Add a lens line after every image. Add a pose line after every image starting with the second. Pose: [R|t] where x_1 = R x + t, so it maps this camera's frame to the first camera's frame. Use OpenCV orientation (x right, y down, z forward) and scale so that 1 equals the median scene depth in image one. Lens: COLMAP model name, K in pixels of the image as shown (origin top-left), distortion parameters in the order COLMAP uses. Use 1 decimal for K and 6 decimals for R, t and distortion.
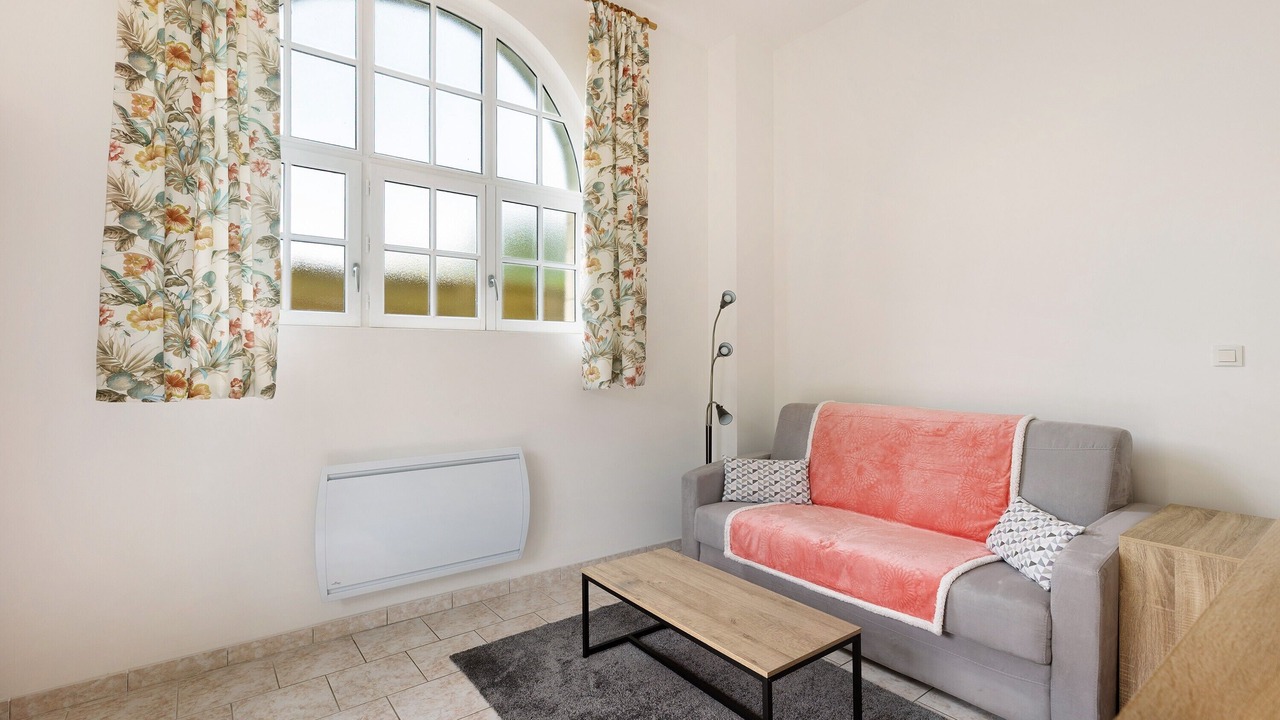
lens RADIAL K [[584.6, 0, 668.5], [0, 584.6, 356.4], [0, 0, 1]] dist [-0.001007, -0.000144]
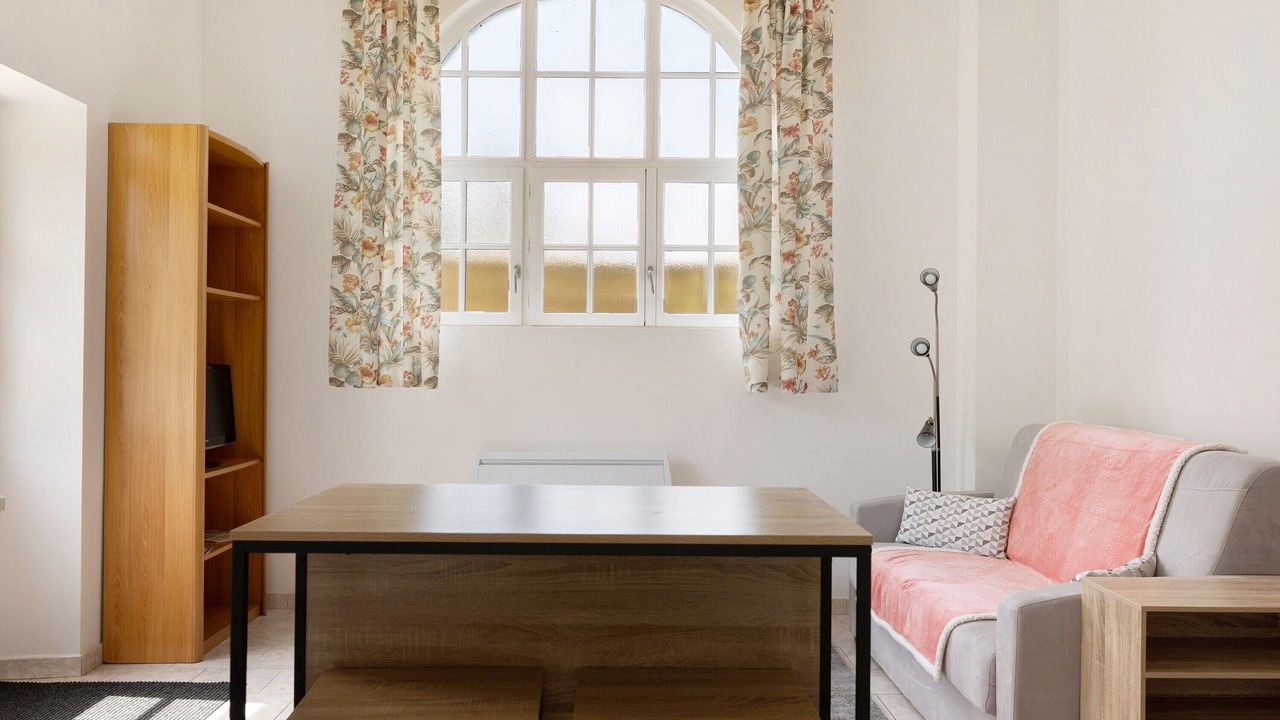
lens RADIAL K [[1042.3, 0, 668.6], [0, 1042.3, 359.0], [0, 0, 1]] dist [-0.003551, -0.001014]
pose [[0.805900, 0.007233, -0.592007, 0.786988], [-0.005715, 0.999974, 0.004437, -0.000256], [0.592024, -0.000192, 0.805921, -0.348362]]
